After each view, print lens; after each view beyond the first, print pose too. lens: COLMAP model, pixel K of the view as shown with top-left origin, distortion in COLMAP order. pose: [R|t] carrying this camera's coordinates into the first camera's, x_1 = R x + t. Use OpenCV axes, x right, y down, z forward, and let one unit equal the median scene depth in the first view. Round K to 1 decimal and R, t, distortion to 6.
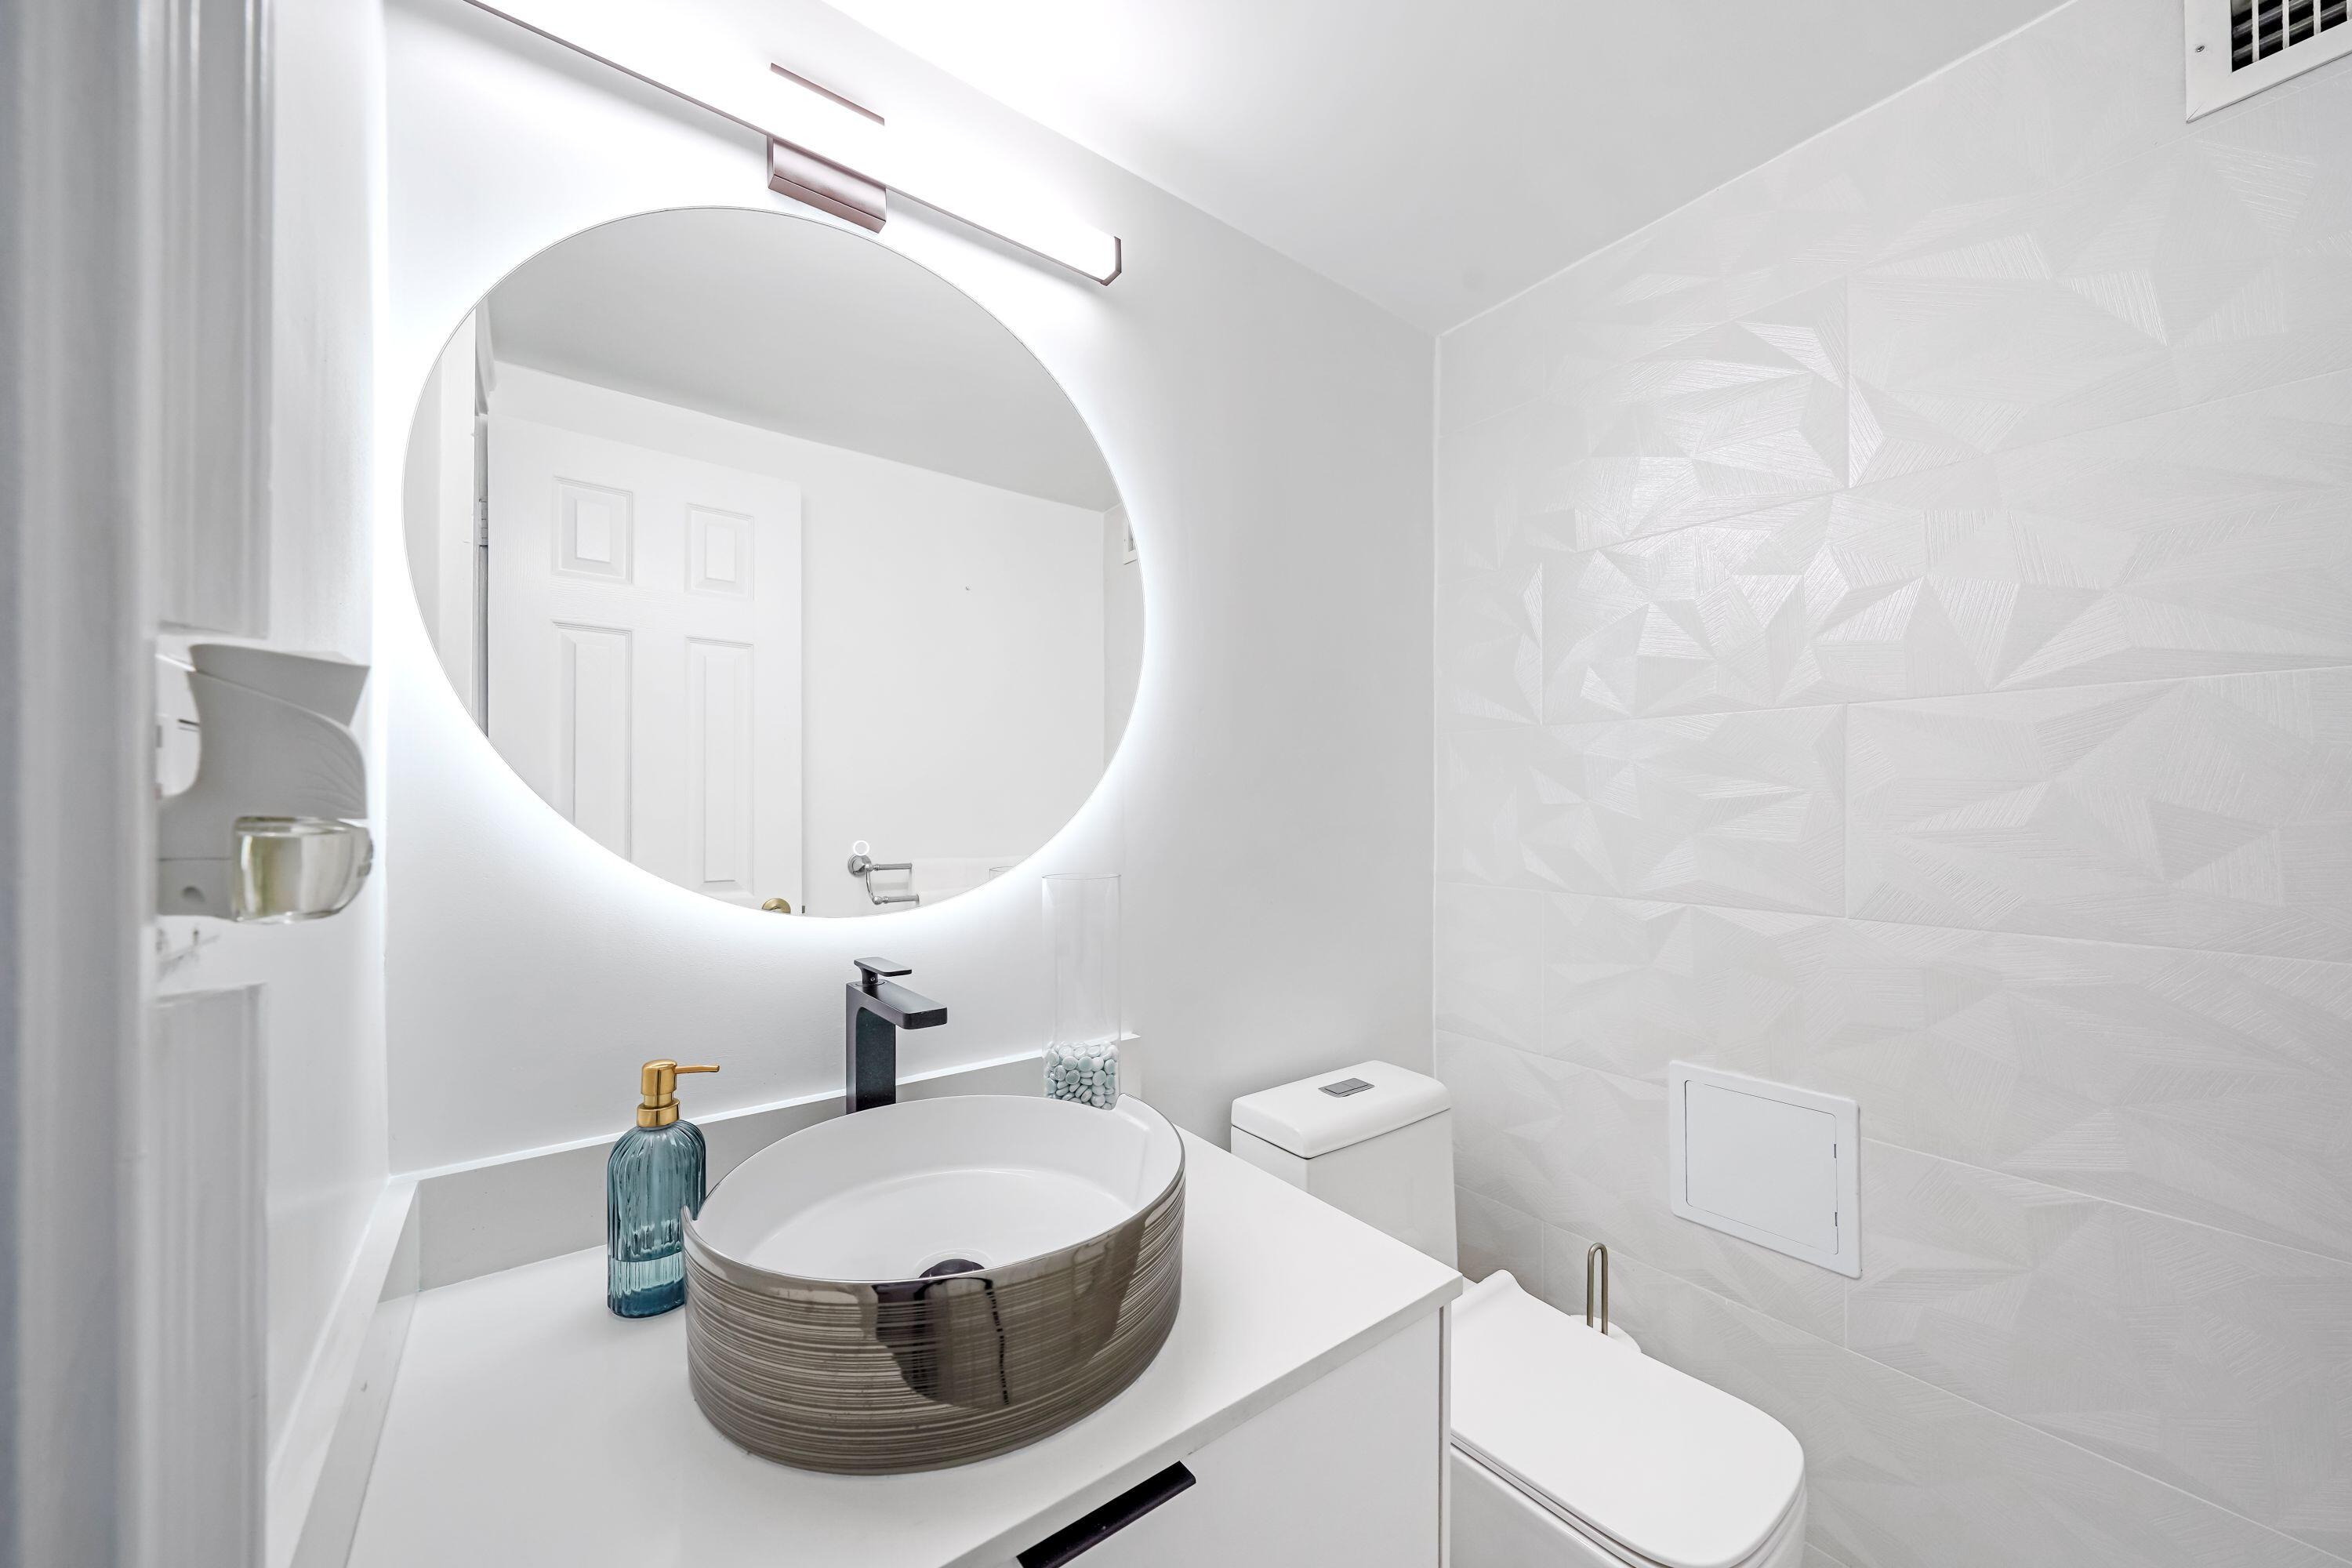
lens RADIAL K [[847.4, 0, 1181.1], [0, 847.4, 805.0], [0, 0, 1]] dist [0.001597, 0.000370]
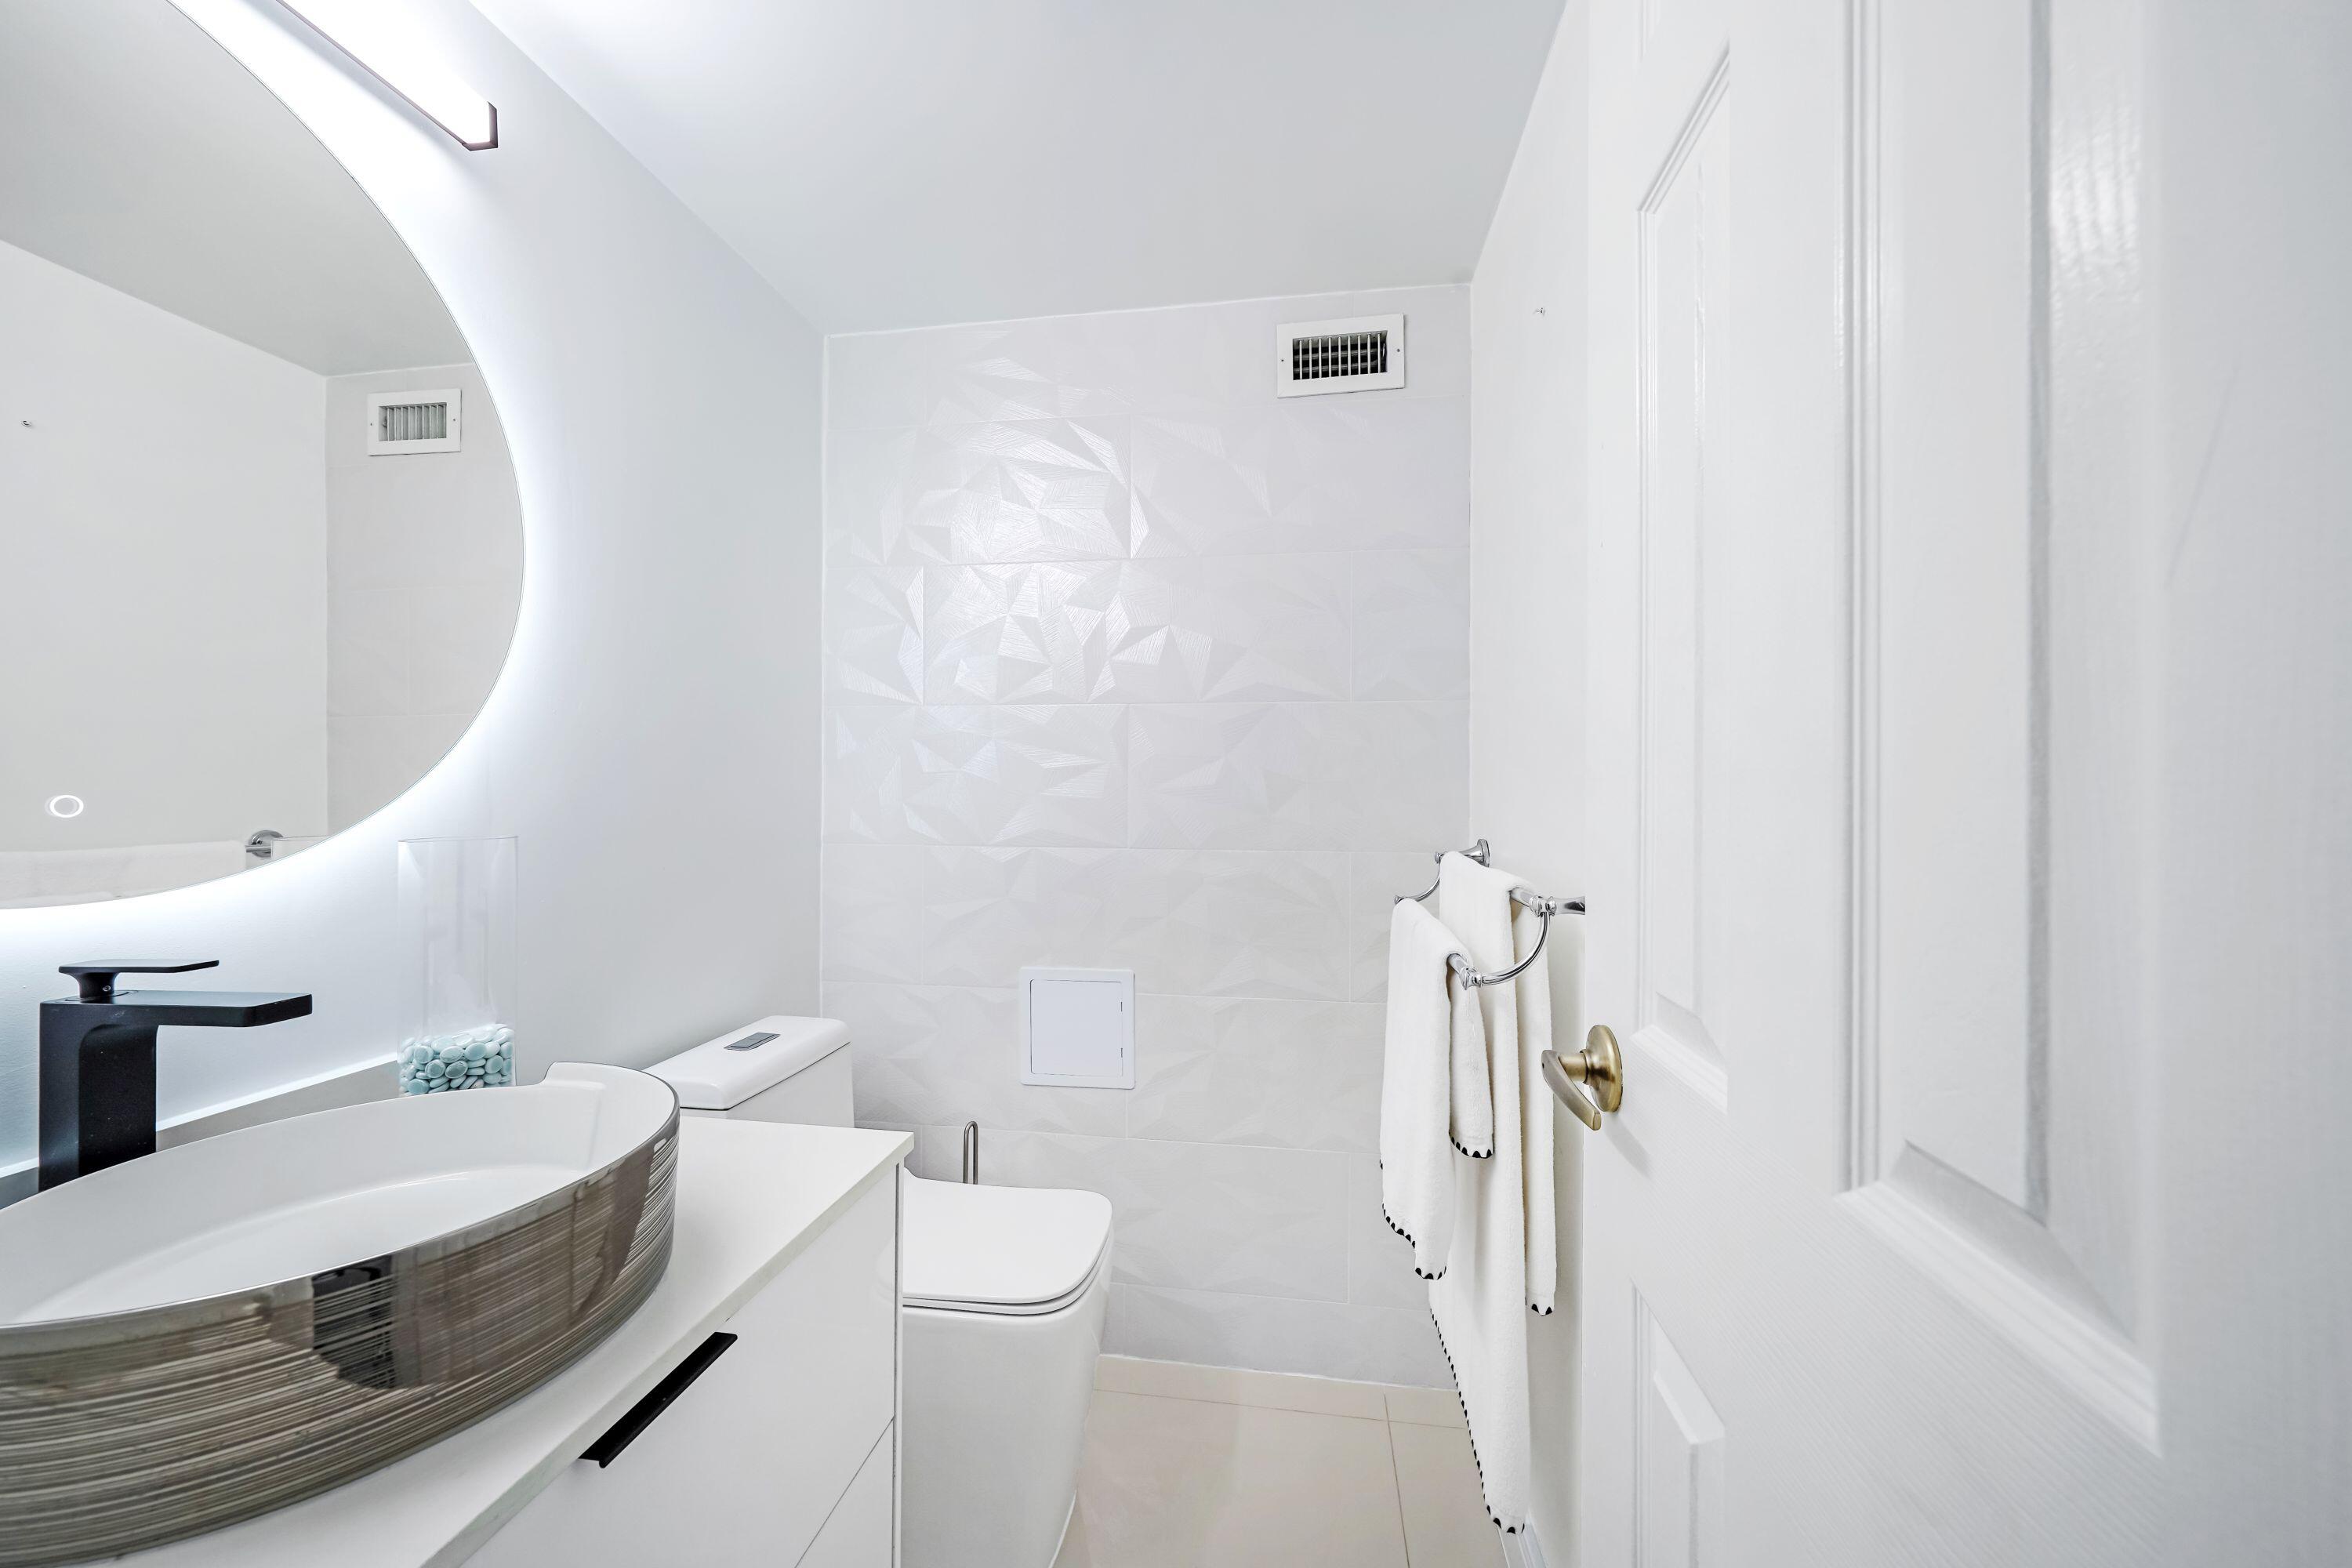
lens RADIAL K [[816.2, 0, 1186.0], [0, 816.2, 789.5], [0, 0, 1]] dist [0.000701, 0.000172]
pose [[0.714809, -0.001162, 0.699319, -0.138507], [-0.002924, 0.999985, 0.004651, 0.022739], [-0.699314, -0.005370, 0.714794, -0.088653]]
